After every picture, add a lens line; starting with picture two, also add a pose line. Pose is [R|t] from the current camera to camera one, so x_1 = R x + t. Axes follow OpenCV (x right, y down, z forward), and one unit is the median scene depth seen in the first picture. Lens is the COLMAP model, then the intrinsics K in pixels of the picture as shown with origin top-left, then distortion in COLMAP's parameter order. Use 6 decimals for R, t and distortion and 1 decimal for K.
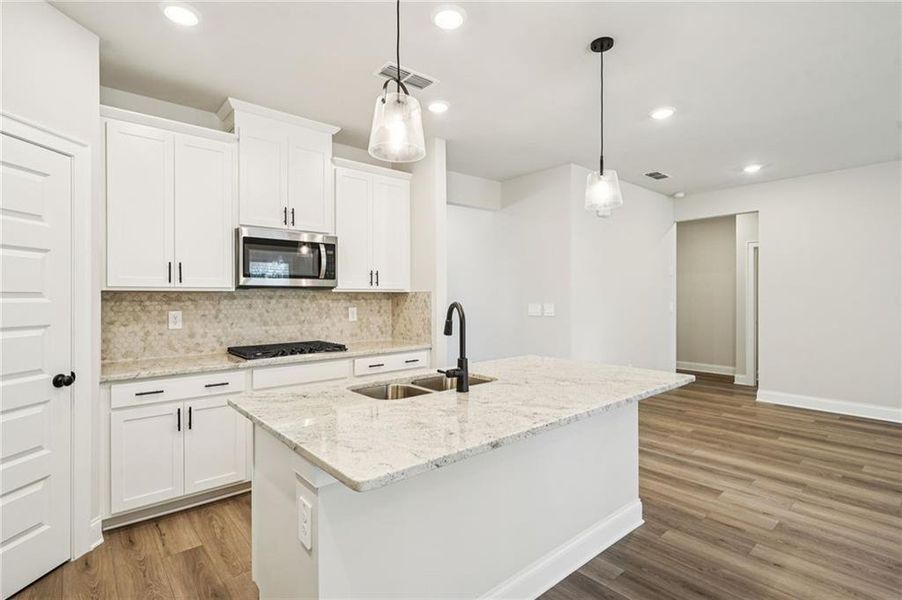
lens RADIAL K [[437.8, 0, 445.0], [0, 437.8, 297.5], [0, 0, 1]] dist [-0.000053, 0.003928]
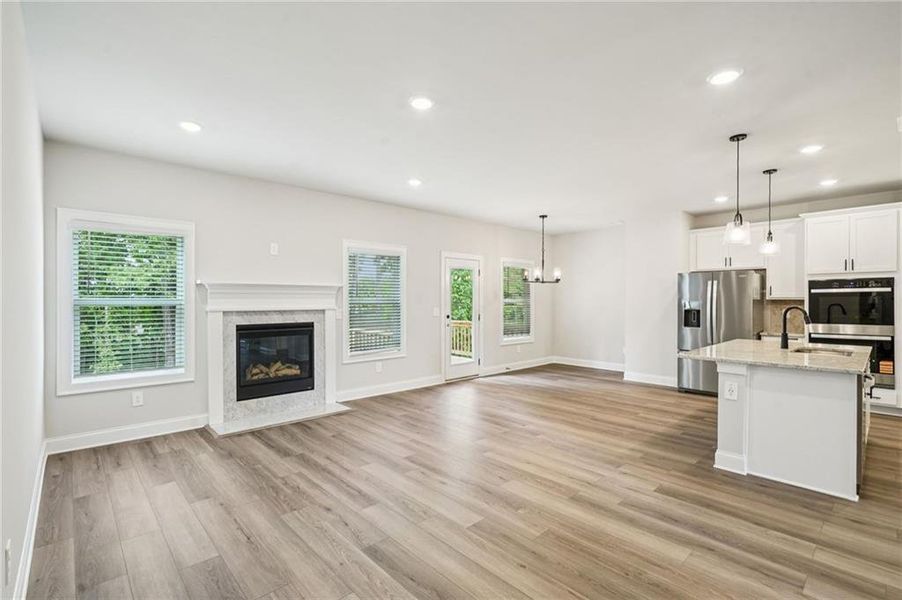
lens RADIAL K [[412.4, 0, 442.9], [0, 412.4, 301.5], [0, 0, 1]] dist [-0.009353, 0.005916]
pose [[-0.999435, 0.001745, -0.033551, 0.992262], [0.001623, 0.999992, 0.003647, -0.011197], [0.033558, 0.003590, -0.999430, 1.664210]]
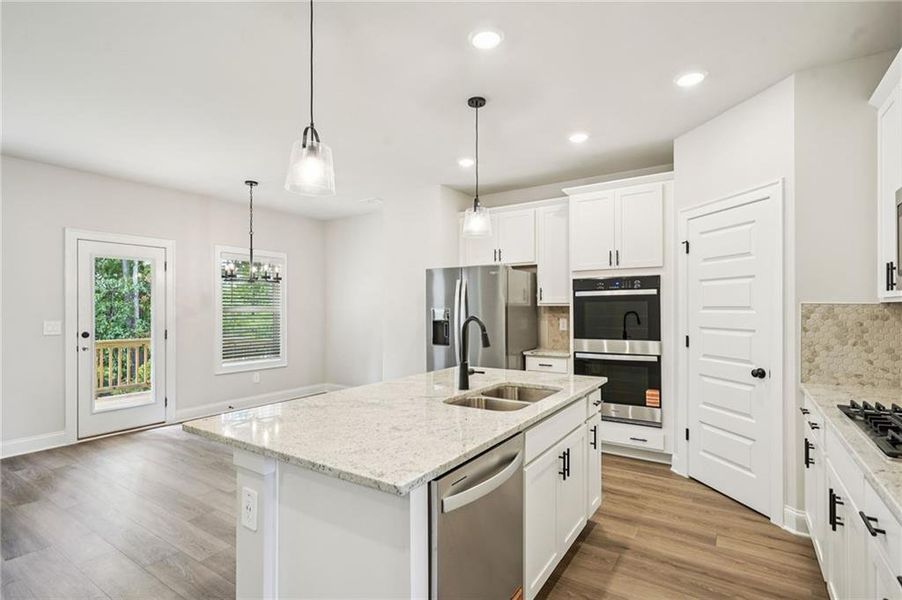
lens RADIAL K [[437.8, 0, 445.1], [0, 437.8, 308.2], [0, 0, 1]] dist [-0.000053, 0.003928]
pose [[-0.963800, 0.003947, -0.266596, 0.236021], [0.003933, 0.999992, 0.000586, -0.006315], [0.266597, -0.000484, -0.963808, 1.235674]]
